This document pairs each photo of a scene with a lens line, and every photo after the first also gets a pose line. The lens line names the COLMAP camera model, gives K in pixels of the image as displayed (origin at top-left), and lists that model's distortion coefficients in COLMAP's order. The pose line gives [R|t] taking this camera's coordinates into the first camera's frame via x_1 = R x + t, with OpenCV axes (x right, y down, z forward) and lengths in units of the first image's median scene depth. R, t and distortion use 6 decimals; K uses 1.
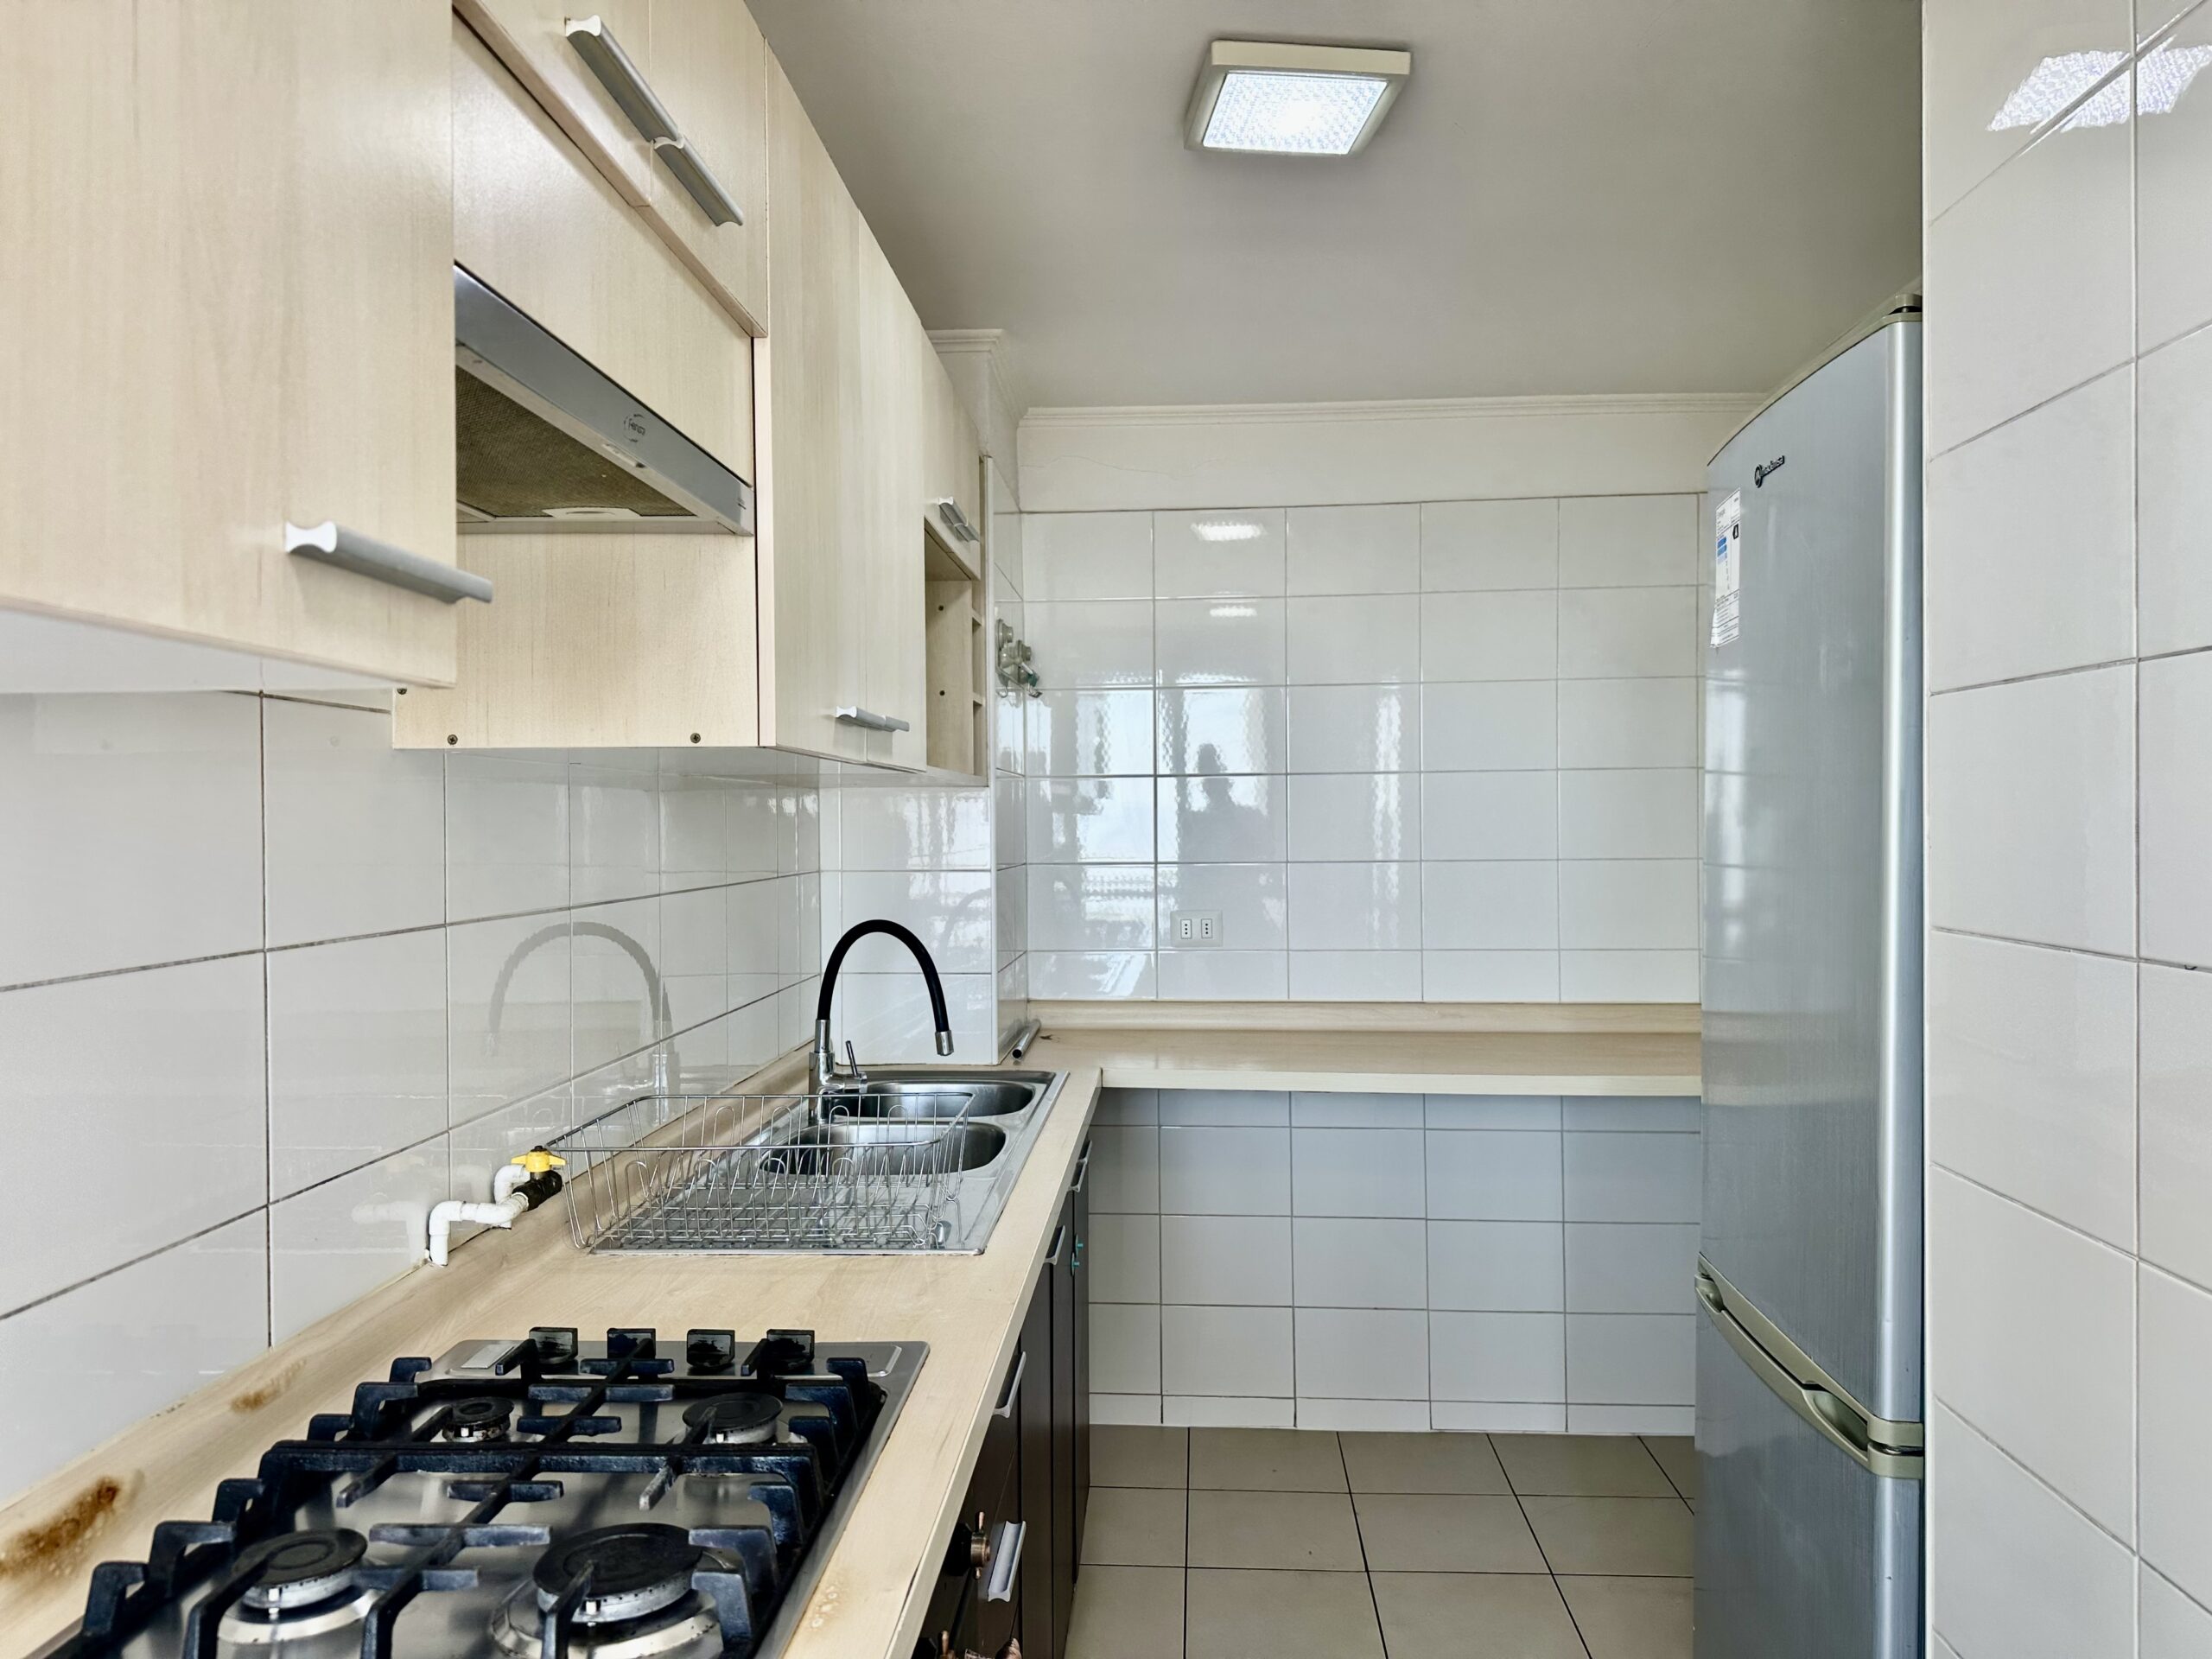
lens RADIAL K [[1540.0, 0, 1106.0], [0, 1540.0, 828.0], [0, 0, 1]] dist [0.061278, -0.069149]
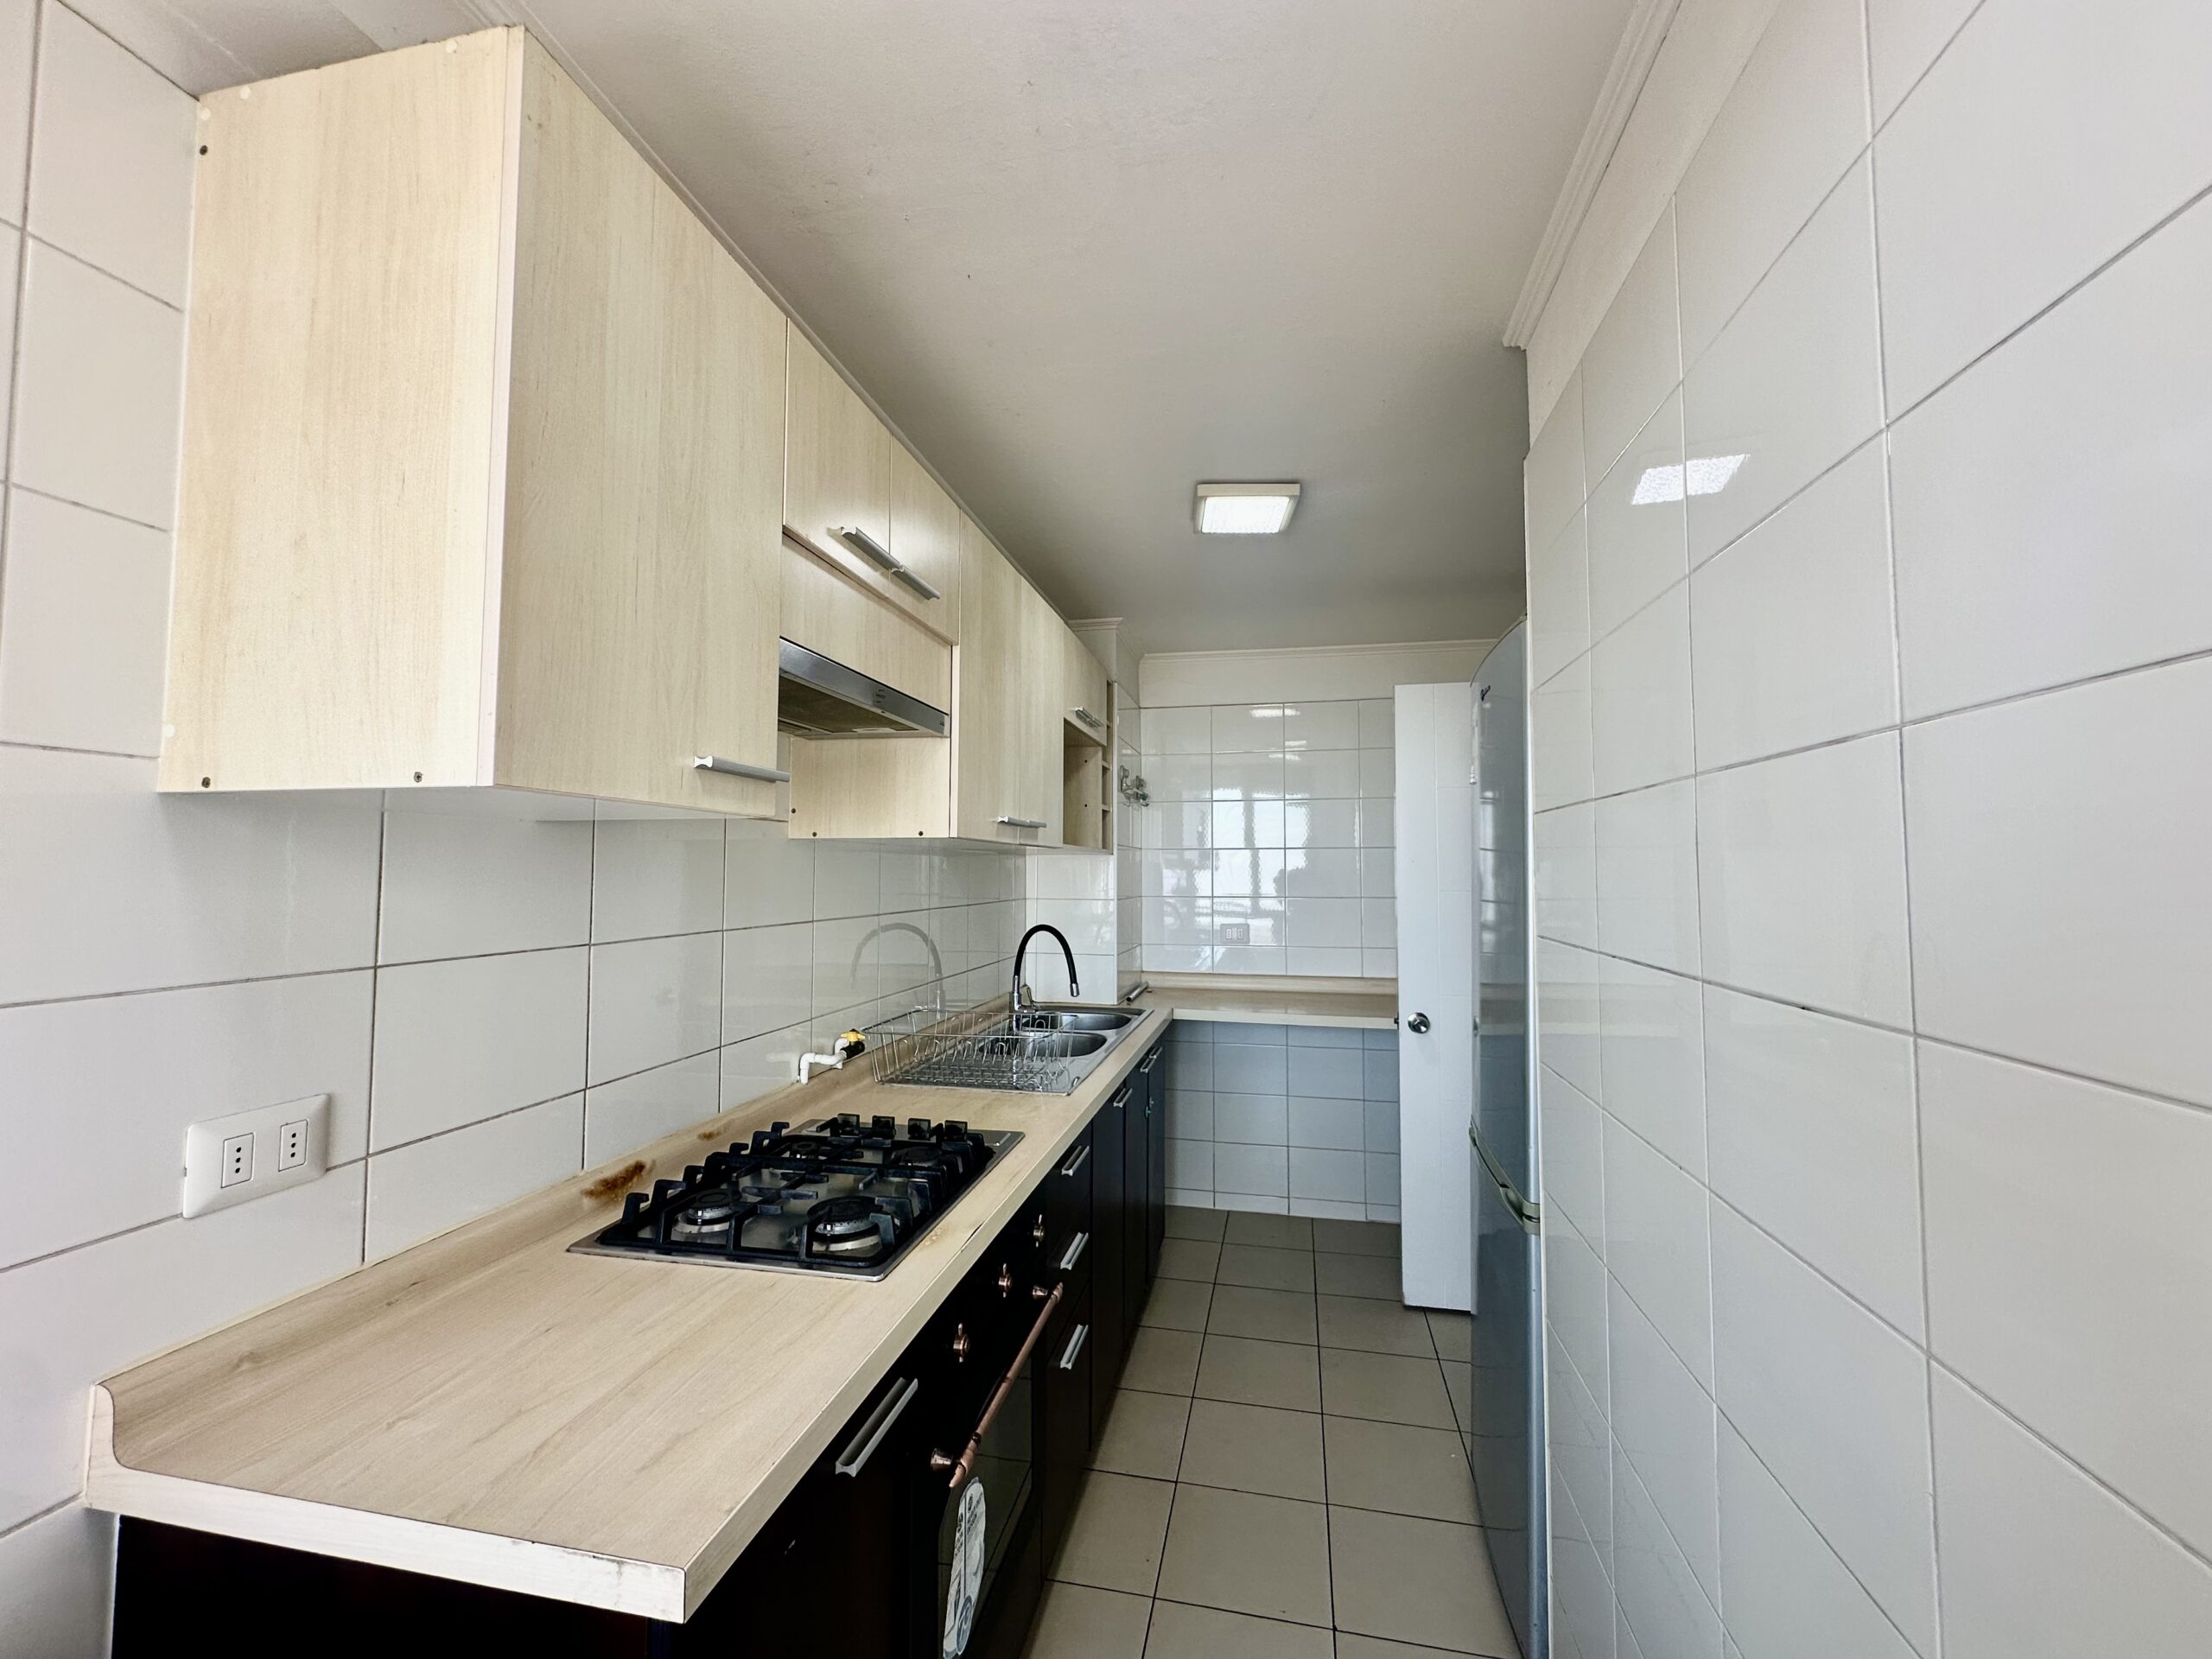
lens RADIAL K [[882.4, 0, 1107.0], [0, 882.4, 819.1], [0, 0, 1]] dist [-0.003716, 0.001336]
pose [[0.988118, -0.001620, -0.153690, 0.152940], [-0.008216, 0.997958, -0.063341, -0.003847], [0.153479, 0.063851, 0.986087, -0.129771]]
